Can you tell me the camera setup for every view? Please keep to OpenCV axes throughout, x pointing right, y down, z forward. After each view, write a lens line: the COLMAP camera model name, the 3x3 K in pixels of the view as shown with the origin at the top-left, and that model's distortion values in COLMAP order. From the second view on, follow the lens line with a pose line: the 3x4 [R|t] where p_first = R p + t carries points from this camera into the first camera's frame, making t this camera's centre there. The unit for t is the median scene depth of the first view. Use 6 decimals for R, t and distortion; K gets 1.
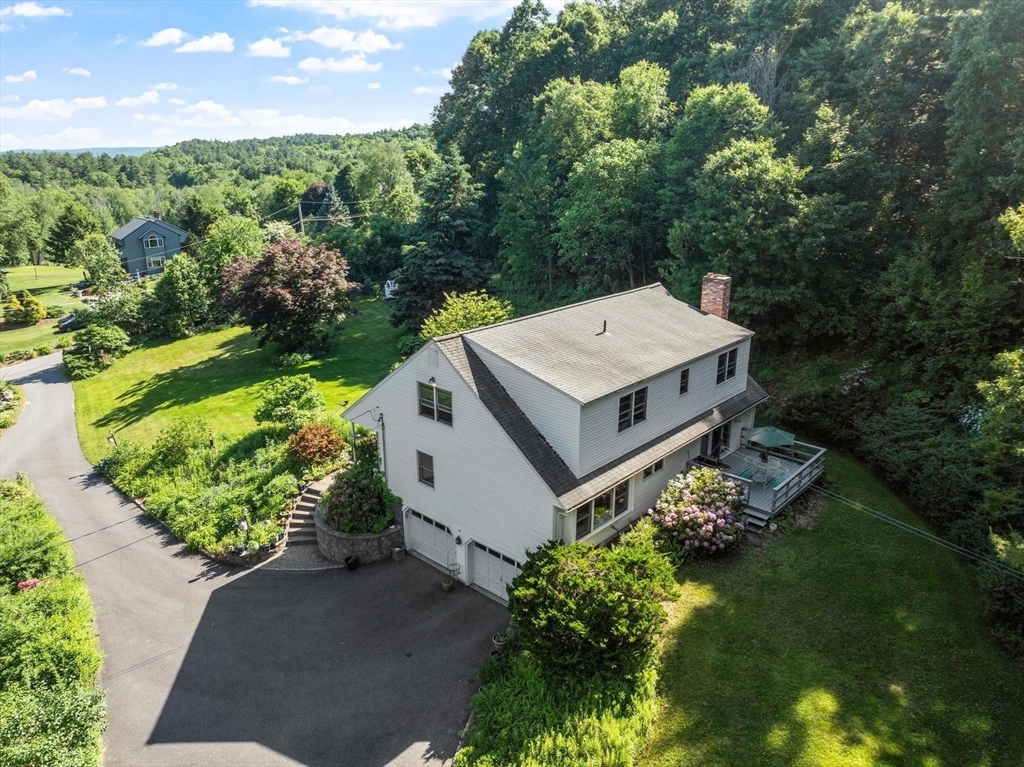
lens RADIAL K [[724.5, 0, 517.8], [0, 724.5, 386.1], [0, 0, 1]] dist [-0.045989, 0.003425]
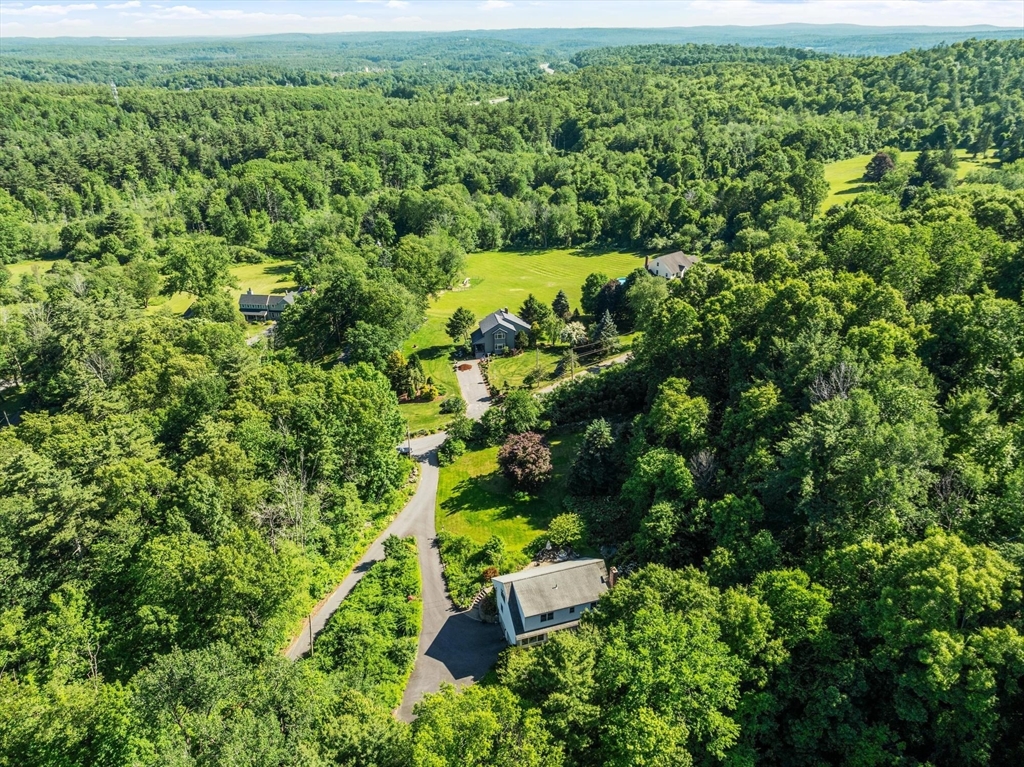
lens RADIAL K [[724.5, 0, 517.8], [0, 724.5, 386.1], [0, 0, 1]] dist [-0.045989, 0.003425]
pose [[0.866565, 0.228224, -0.443822, 0.680760], [-0.153580, 0.968105, 0.197957, -0.890432], [0.474845, -0.103380, 0.873977, -1.067850]]
